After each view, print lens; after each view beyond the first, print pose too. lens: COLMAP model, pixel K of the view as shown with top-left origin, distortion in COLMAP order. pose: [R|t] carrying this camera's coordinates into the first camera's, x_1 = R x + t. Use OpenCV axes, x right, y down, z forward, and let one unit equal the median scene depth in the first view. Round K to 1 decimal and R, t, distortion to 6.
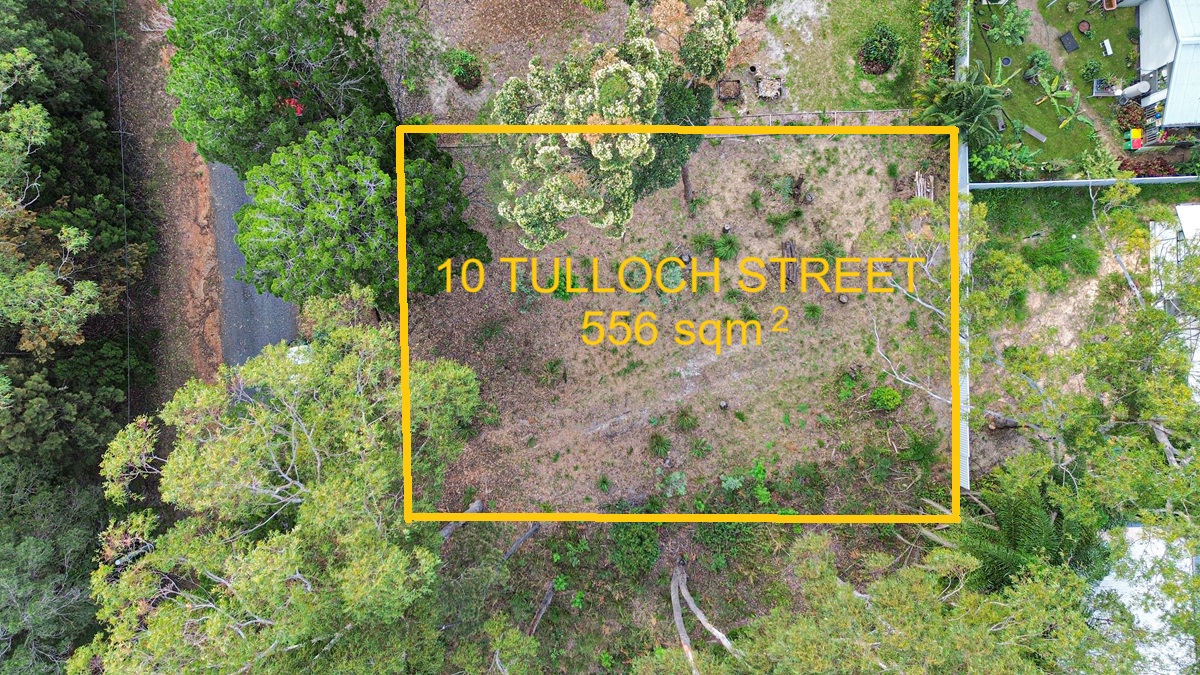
lens RADIAL K [[854.0, 0, 600.0], [0, 854.0, 337.5], [0, 0, 1]] dist [0.049366, -0.040739]
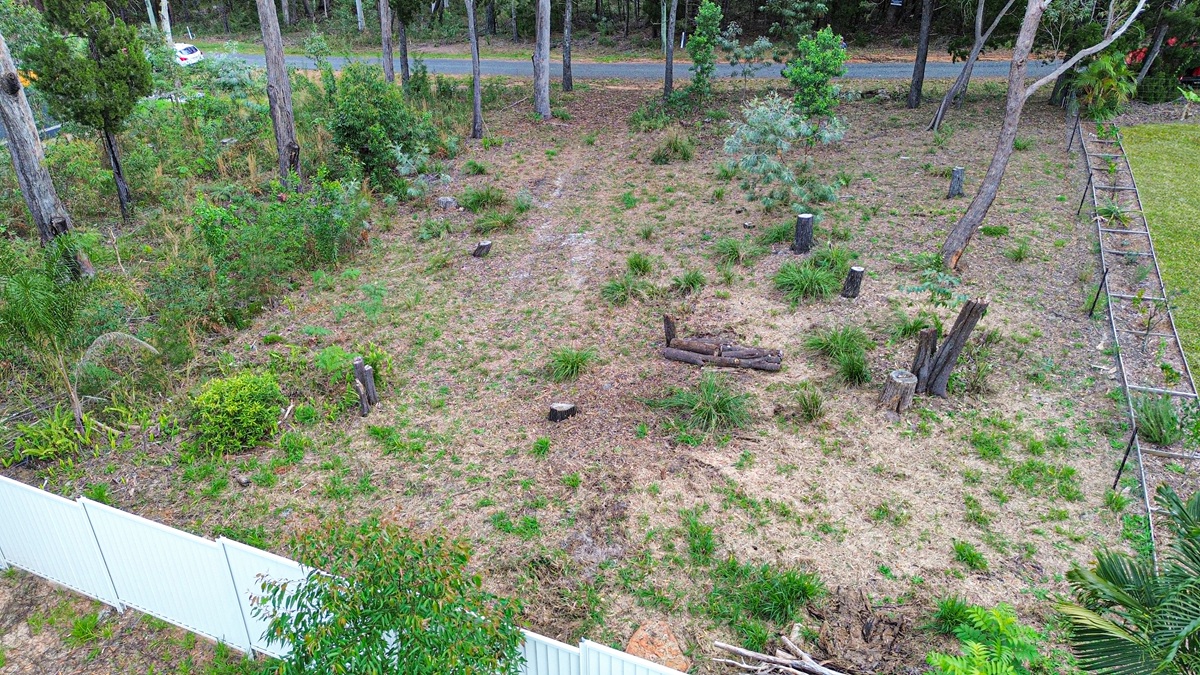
lens RADIAL K [[854.0, 0, 600.0], [0, 854.0, 337.5], [0, 0, 1]] dist [0.049366, -0.040739]
pose [[-0.433531, 0.437990, -0.787538, 0.528704], [-0.901125, -0.215492, 0.376214, -0.177208], [-0.004930, 0.872770, 0.488106, 0.825513]]
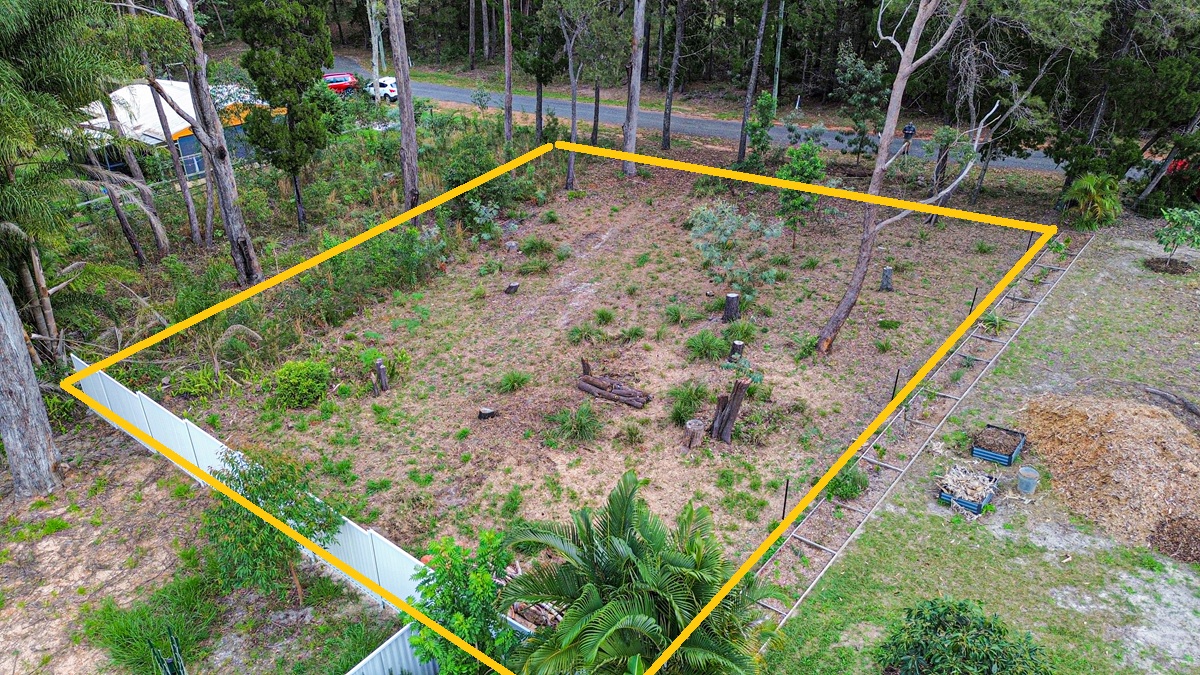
lens RADIAL K [[854.0, 0, 600.0], [0, 854.0, 337.5], [0, 0, 1]] dist [0.049366, -0.040739]
pose [[-0.661190, 0.366145, -0.654802, 0.555570], [-0.750216, -0.324957, 0.575829, -0.370223], [-0.001945, 0.871975, 0.489546, 0.727149]]
